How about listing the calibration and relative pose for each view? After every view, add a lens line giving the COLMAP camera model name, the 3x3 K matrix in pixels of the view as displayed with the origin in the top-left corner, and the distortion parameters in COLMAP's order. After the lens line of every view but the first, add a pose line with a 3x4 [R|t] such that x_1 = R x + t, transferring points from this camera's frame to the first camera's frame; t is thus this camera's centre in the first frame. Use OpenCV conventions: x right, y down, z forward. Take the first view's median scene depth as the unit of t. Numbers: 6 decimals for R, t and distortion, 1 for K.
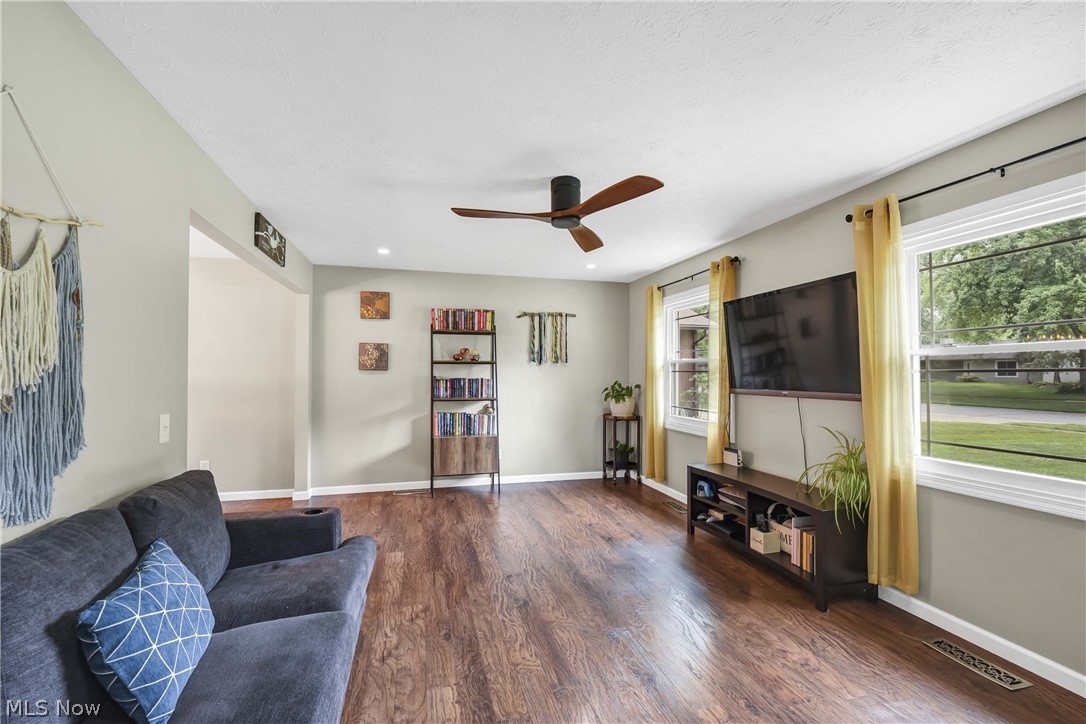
lens RADIAL K [[476.4, 0, 569.0], [0, 476.4, 367.6], [0, 0, 1]] dist [-0.002989, -0.000012]
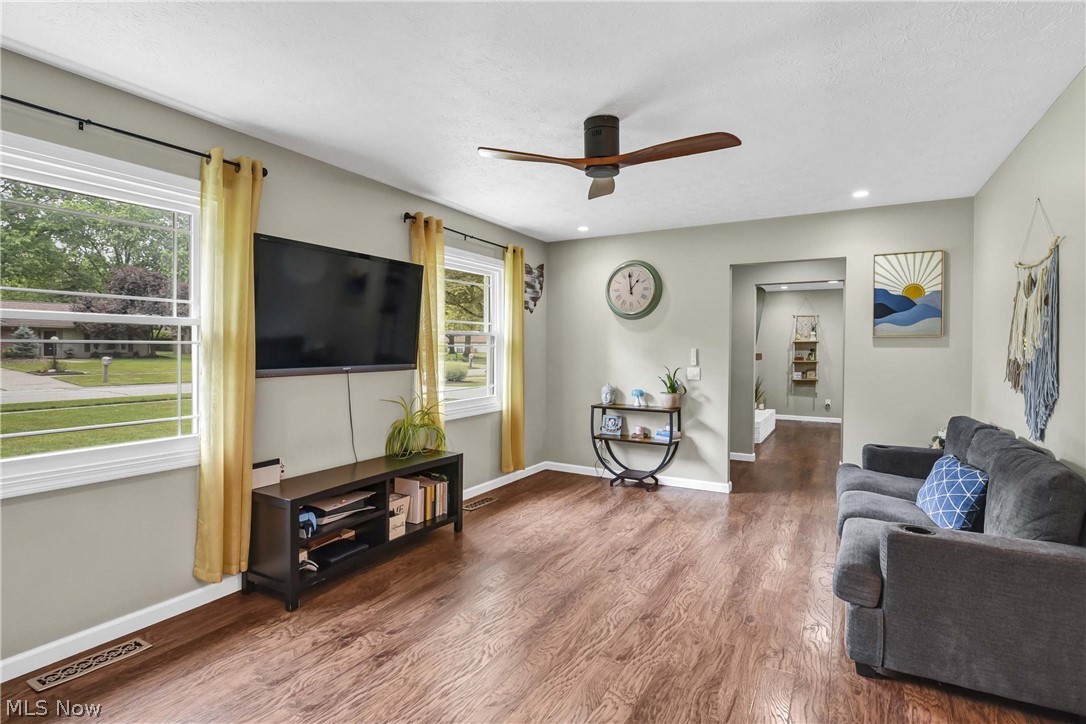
lens RADIAL K [[541.8, 0, 532.0], [0, 541.8, 359.3], [0, 0, 1]] dist [0.003255, -0.000763]
pose [[-0.674304, -0.024529, 0.738046, -0.625524], [-0.017723, 0.999698, 0.017033, 0.015001], [-0.738241, -0.001595, -0.674535, 1.705952]]
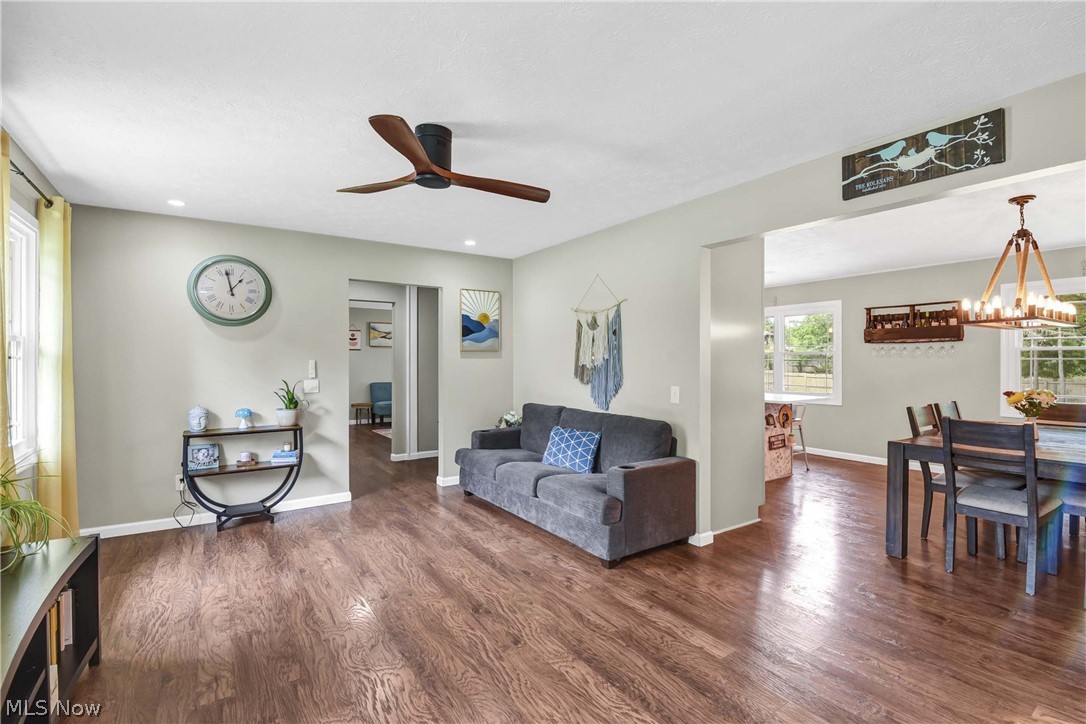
lens RADIAL K [[505.9, 0, 572.2], [0, 505.9, 362.7], [0, 0, 1]] dist [-0.007990, -0.001579]
pose [[-0.948940, -0.002380, -0.315449, 0.040168], [-0.000224, 0.999976, -0.006872, 0.018991], [0.315458, -0.006450, -0.948918, 1.877428]]
